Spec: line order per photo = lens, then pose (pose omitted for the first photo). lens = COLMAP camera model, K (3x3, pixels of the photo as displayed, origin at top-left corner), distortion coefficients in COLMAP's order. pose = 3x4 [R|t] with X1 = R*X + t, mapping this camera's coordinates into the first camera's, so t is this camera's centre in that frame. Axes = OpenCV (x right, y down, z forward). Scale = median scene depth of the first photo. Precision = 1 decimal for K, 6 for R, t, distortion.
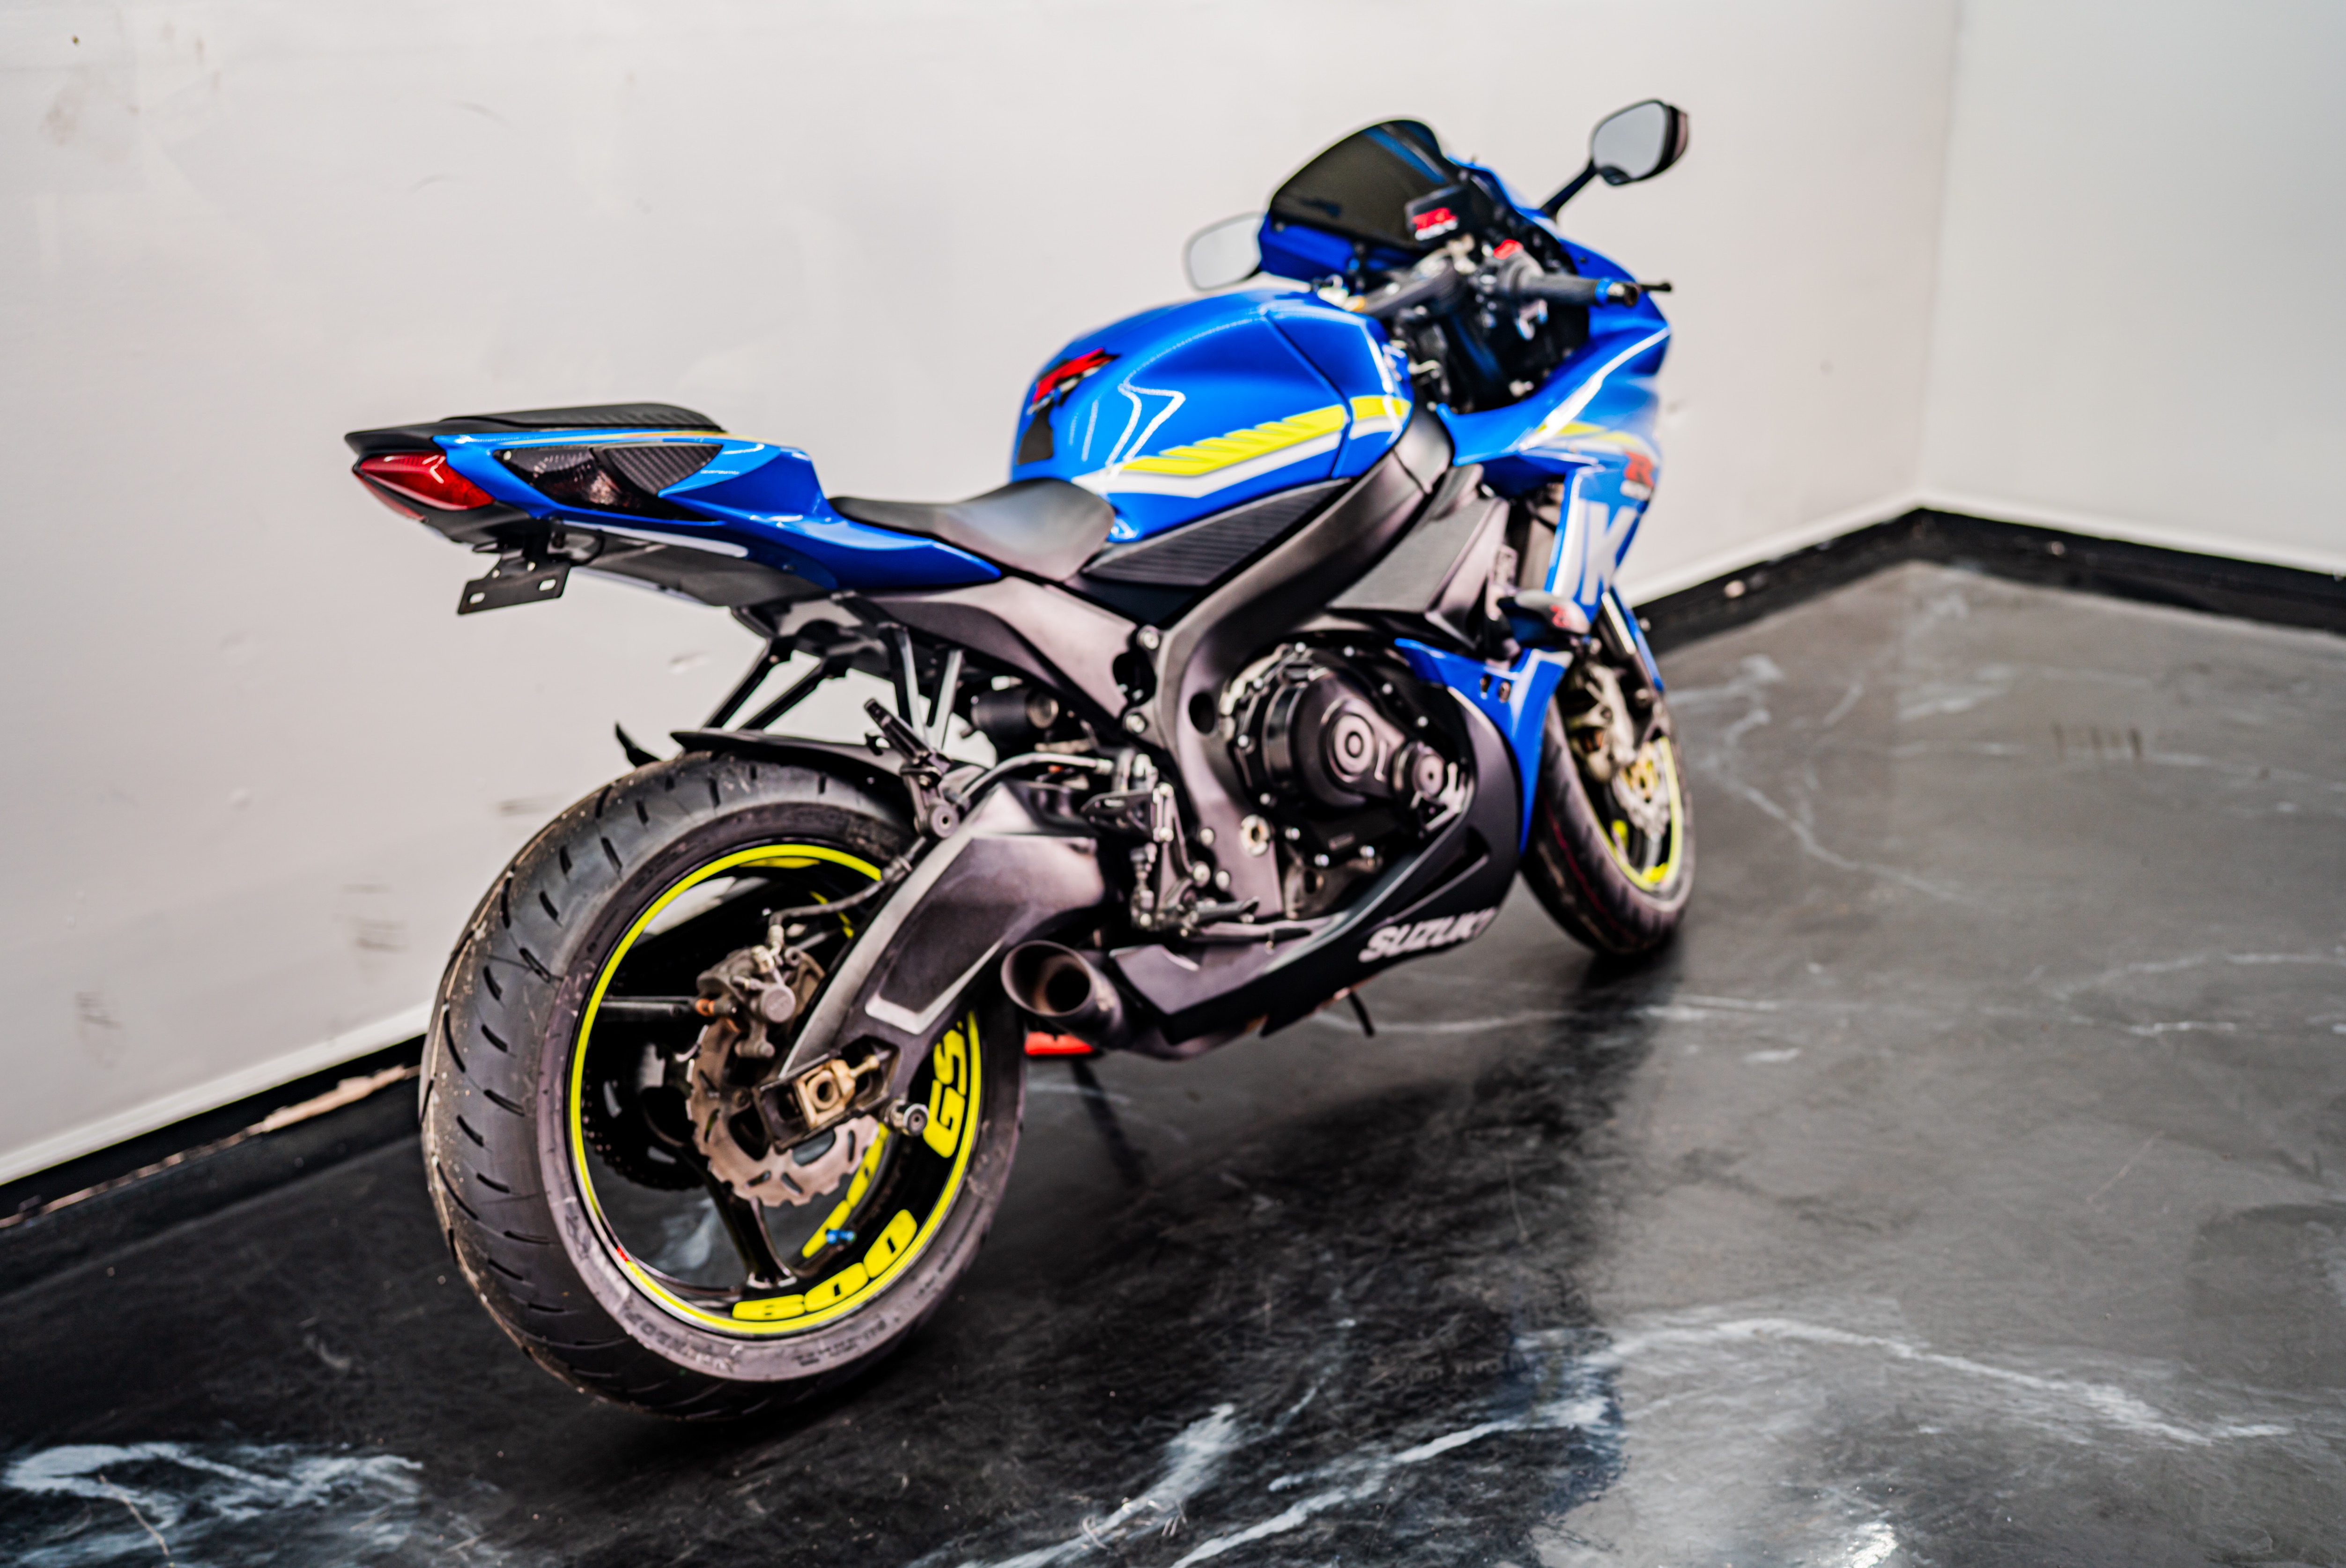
lens RADIAL K [[2274.6, 0, 1134.7], [0, 2274.6, 778.6], [0, 0, 1]] dist [-0.044901, 0.173311]
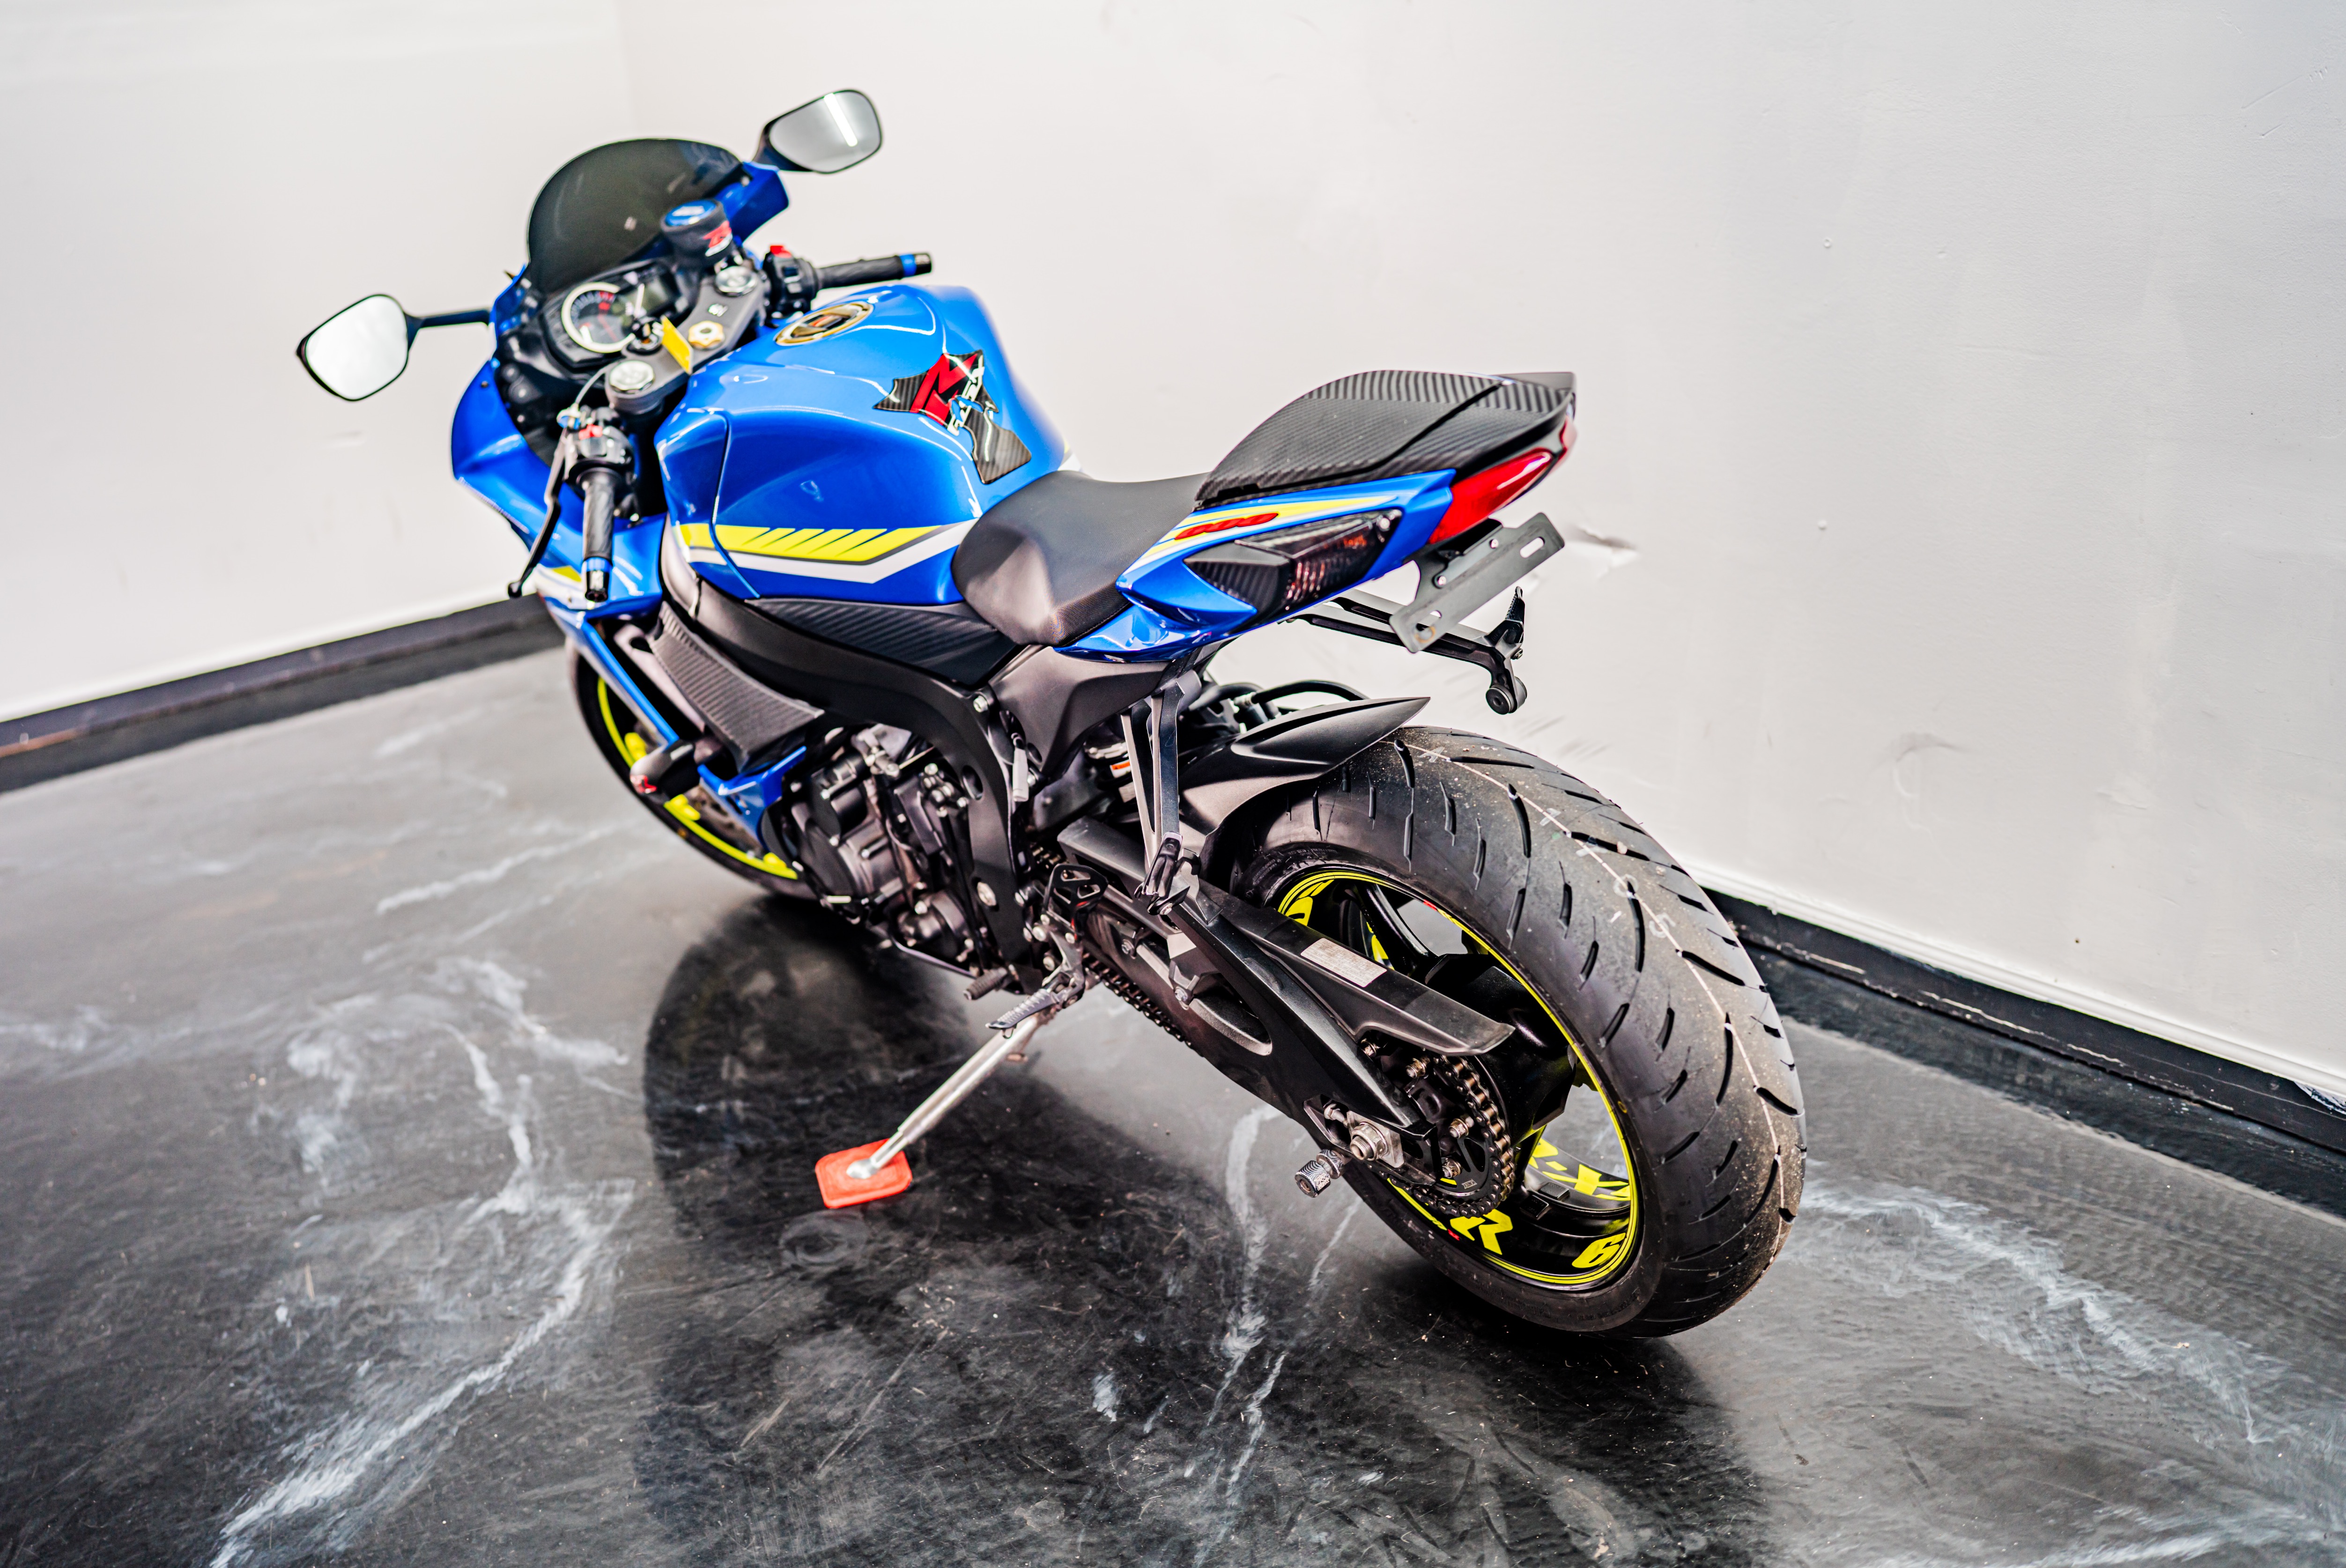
lens RADIAL K [[2232.9, 0, 1137.1], [0, 2232.9, 773.5], [0, 0, 1]] dist [-0.054468, 0.158965]
pose [[-0.079892, 0.385051, -0.919431, 1.144287], [-0.265543, 0.880827, 0.391958, -0.460828], [0.960783, 0.275462, 0.031876, 1.192278]]
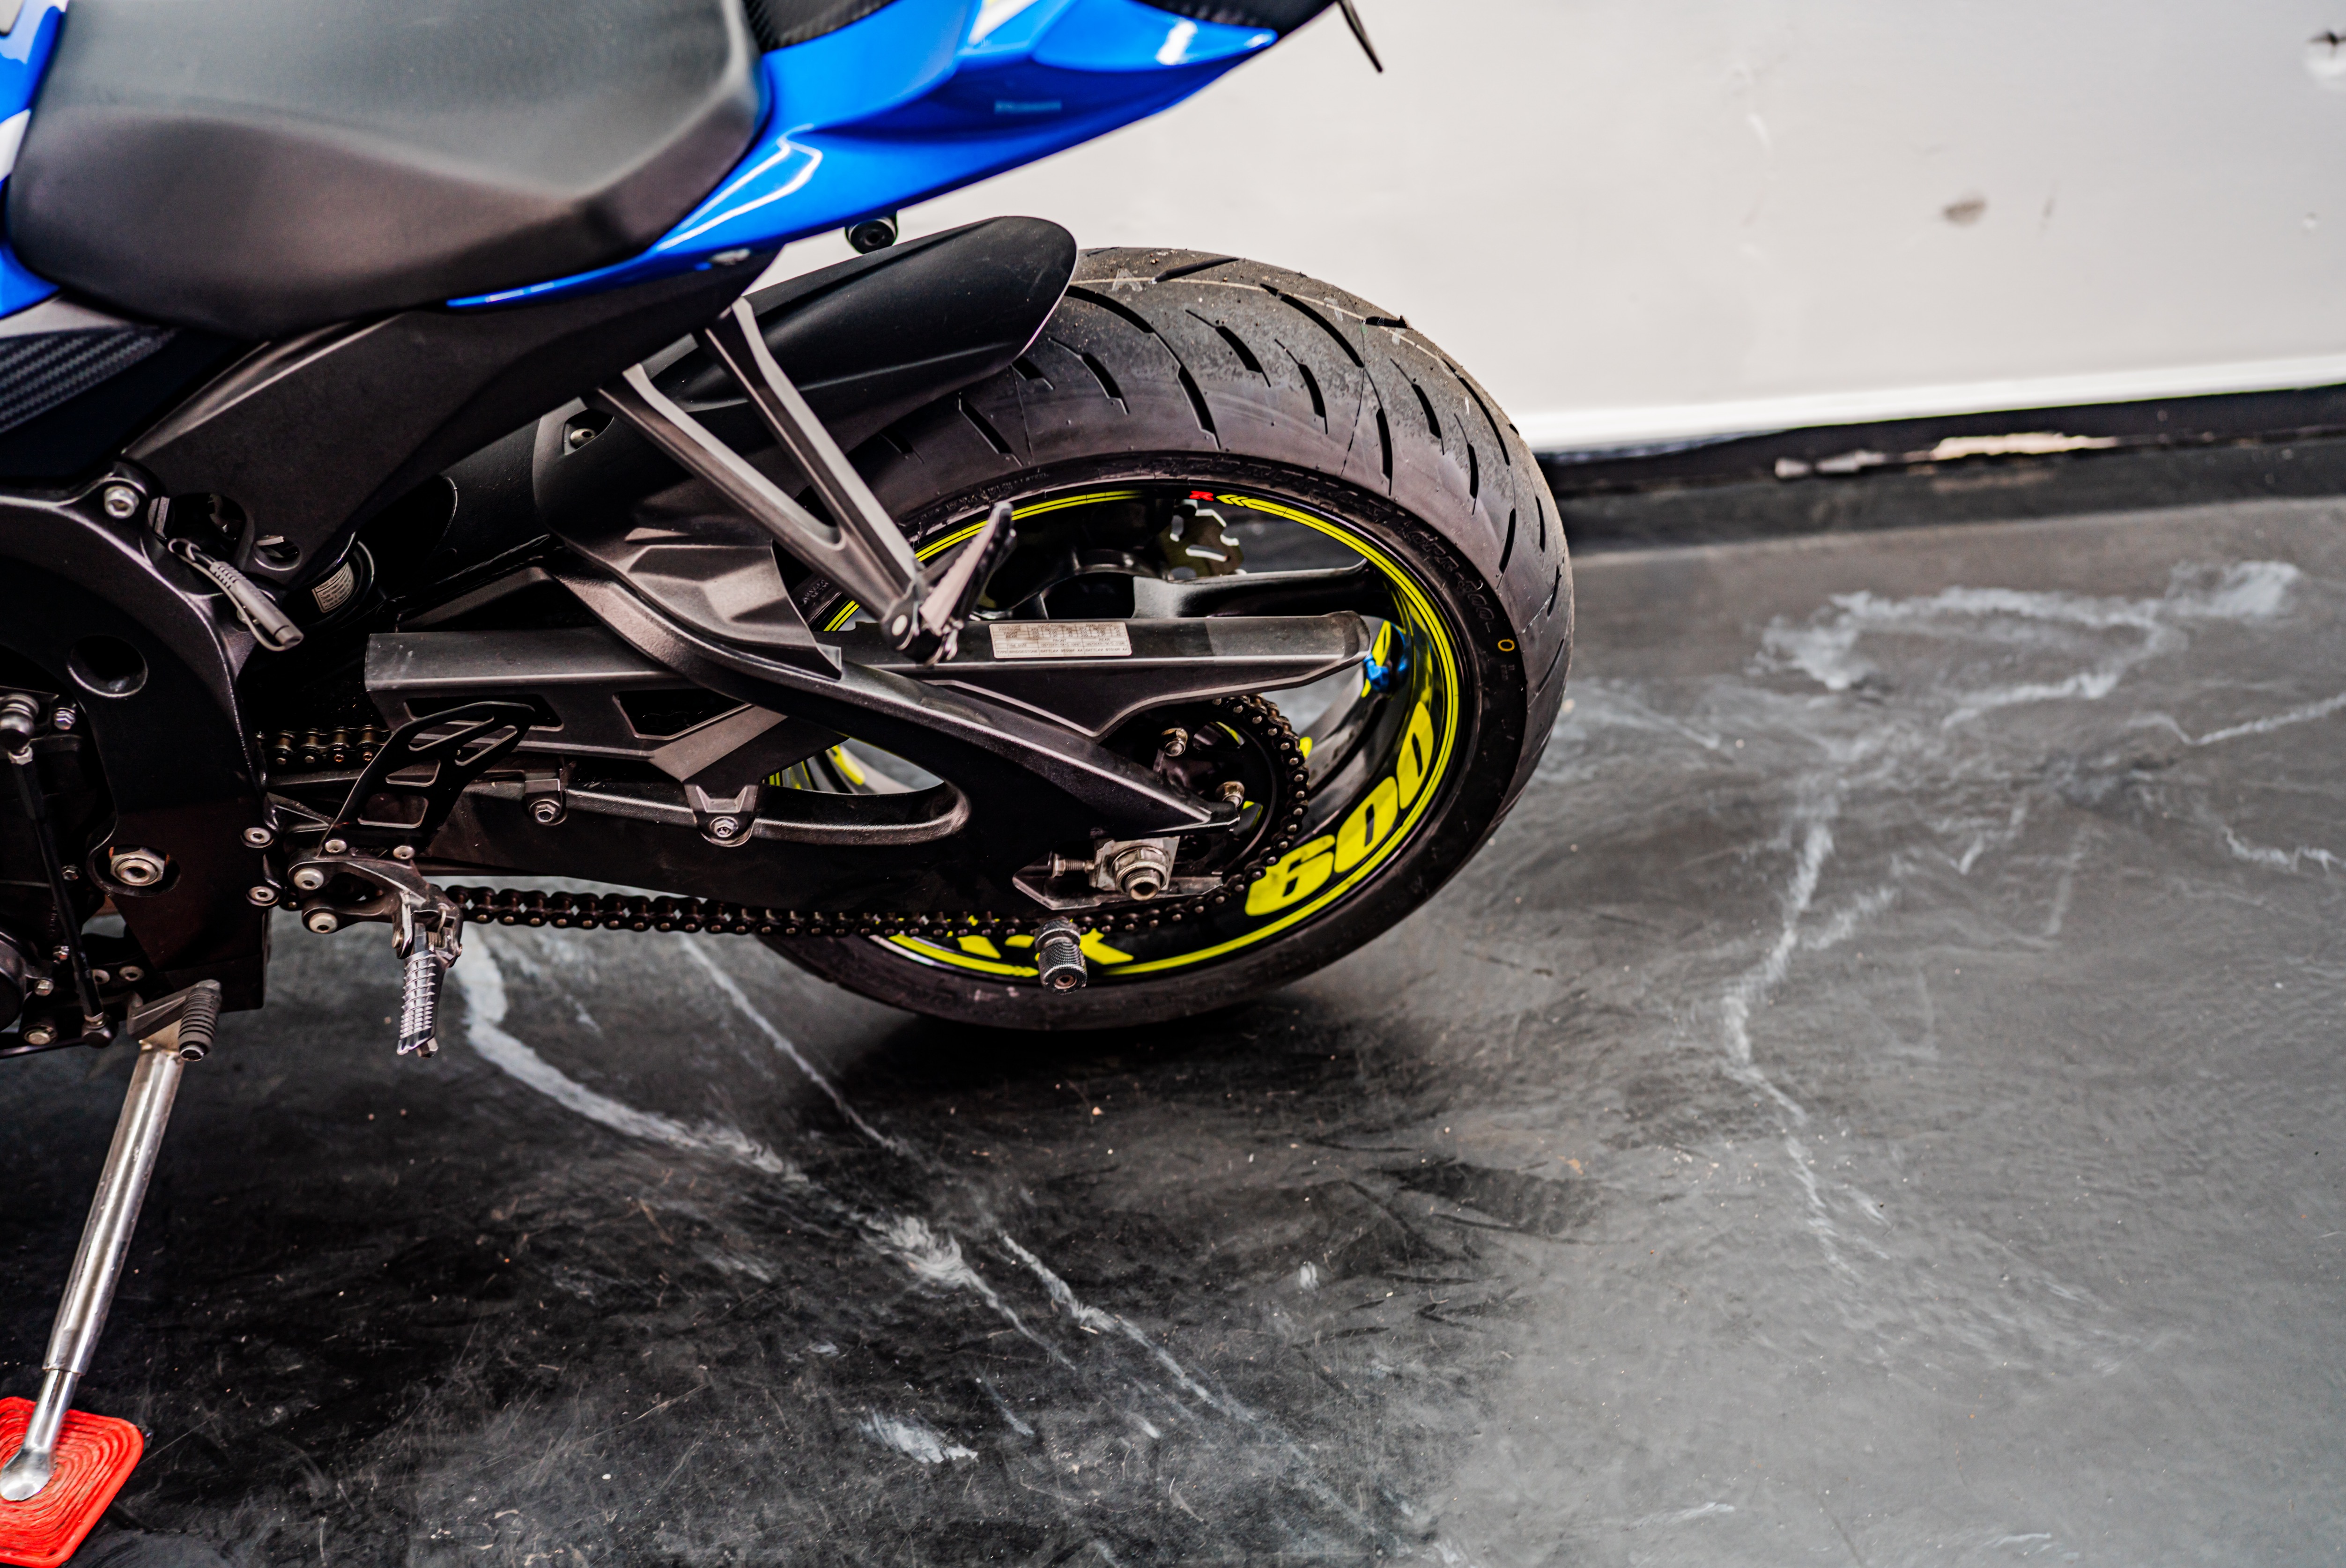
lens RADIAL K [[2274.6, 0, 1134.7], [0, 2274.6, 778.6], [0, 0, 1]] dist [-0.044901, 0.173311]
pose [[0.819339, 0.322861, -0.473755, 0.649616], [-0.204484, 0.936576, 0.284625, -0.201906], [0.535602, -0.136330, 0.833393, 0.822798]]
